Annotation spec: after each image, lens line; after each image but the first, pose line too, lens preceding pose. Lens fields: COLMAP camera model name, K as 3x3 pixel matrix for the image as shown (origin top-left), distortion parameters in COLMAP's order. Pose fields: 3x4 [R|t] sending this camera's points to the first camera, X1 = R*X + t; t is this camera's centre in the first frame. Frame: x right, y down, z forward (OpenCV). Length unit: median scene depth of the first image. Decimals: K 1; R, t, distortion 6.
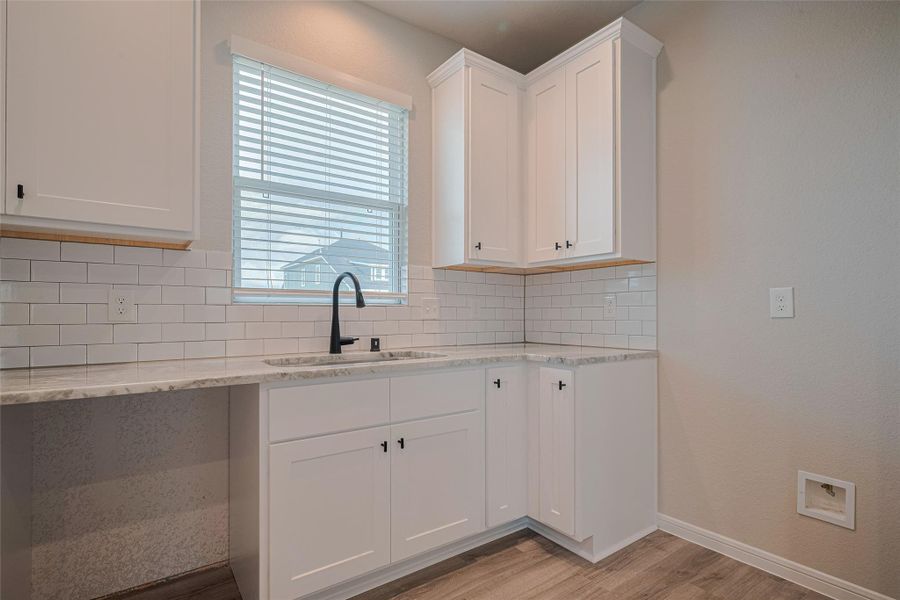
lens RADIAL K [[433.9, 0, 452.5], [0, 433.9, 313.3], [0, 0, 1]] dist [0.000269, -0.000010]
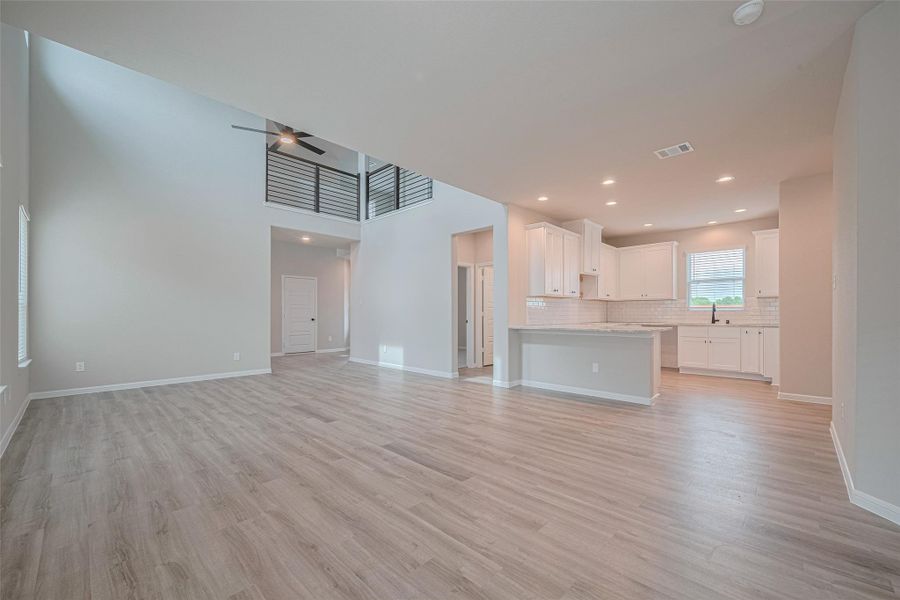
lens RADIAL K [[363.7, 0, 450.4], [0, 363.7, 312.2], [0, 0, 1]] dist [-0.000676, -0.000083]
pose [[0.165068, -0.003929, -0.986274, 2.609839], [0.002950, 0.999990, -0.003490, -0.002832], [0.986278, -0.002333, 0.165078, -1.883810]]
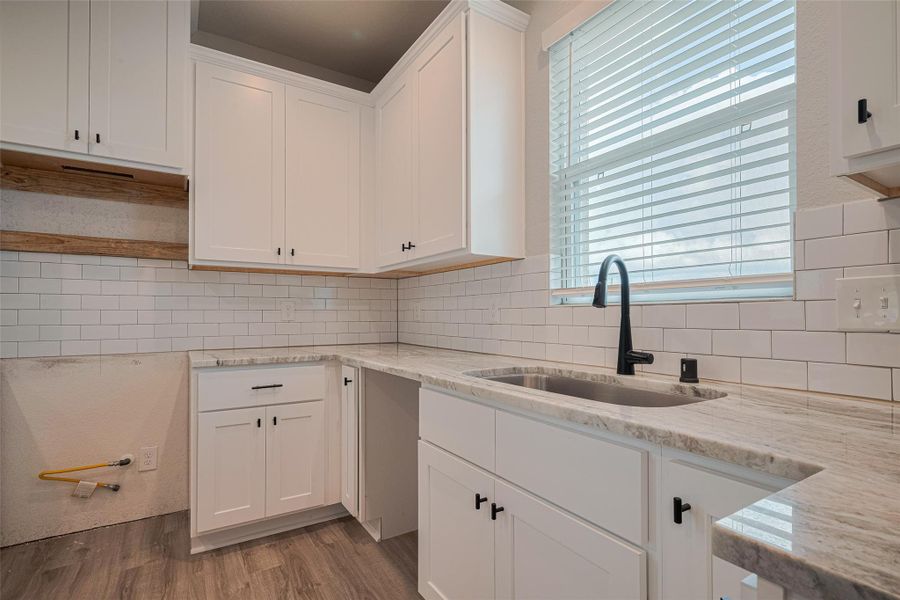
lens RADIAL K [[457.9, 0, 476.7], [0, 457.9, 310.9], [0, 0, 1]] dist [-0.000414, -0.000081]
pose [[-0.053035, -0.009998, -0.998543, 0.489447], [0.004059, 0.999939, -0.010228, -0.001257], [0.998584, -0.004596, -0.052991, 0.837276]]
